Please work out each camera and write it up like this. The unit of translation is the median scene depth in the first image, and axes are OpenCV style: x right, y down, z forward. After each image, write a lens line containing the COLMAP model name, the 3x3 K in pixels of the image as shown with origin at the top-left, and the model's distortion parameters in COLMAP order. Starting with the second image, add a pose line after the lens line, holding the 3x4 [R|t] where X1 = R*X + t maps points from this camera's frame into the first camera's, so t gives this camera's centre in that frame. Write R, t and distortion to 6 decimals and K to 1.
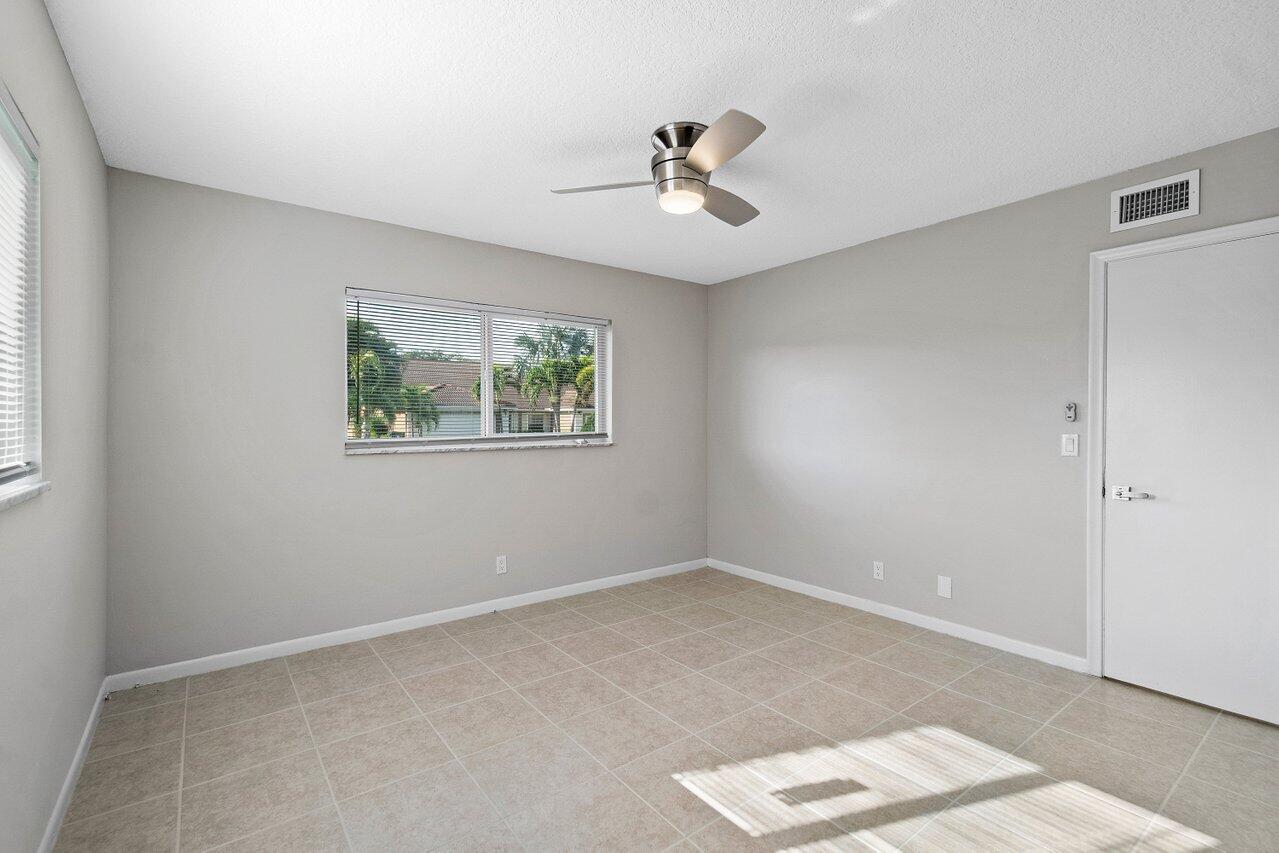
lens RADIAL K [[562.2, 0, 639.5], [0, 562.2, 426.5], [0, 0, 1]] dist [-0.002869, -0.000190]
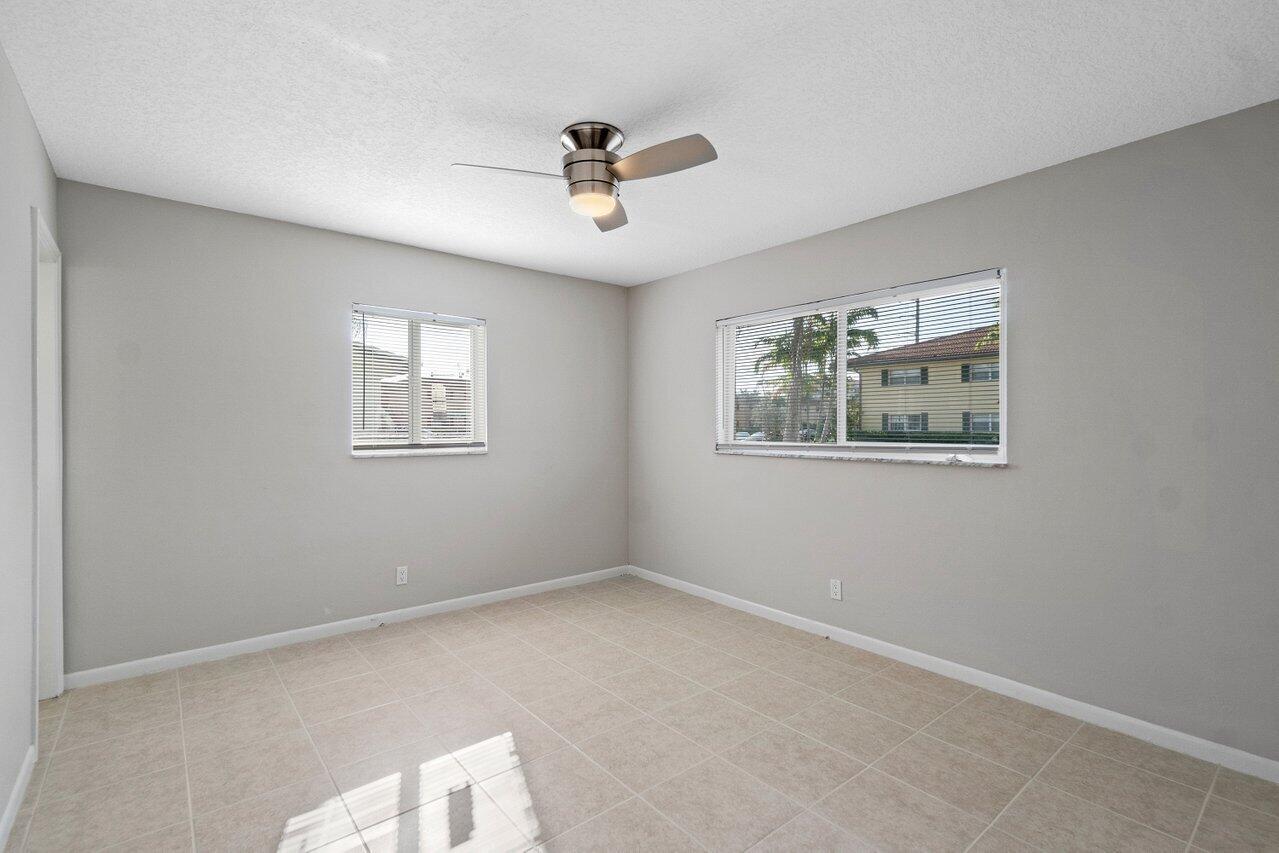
lens RADIAL K [[624.4, 0, 639.5], [0, 624.4, 426.5], [0, 0, 1]] dist [0.002916, 0.000353]
pose [[0.016598, 0.010545, -0.999807, 0.857023], [-0.007603, 0.999917, 0.010420, -0.022847], [0.999833, 0.007429, 0.016677, 0.780863]]
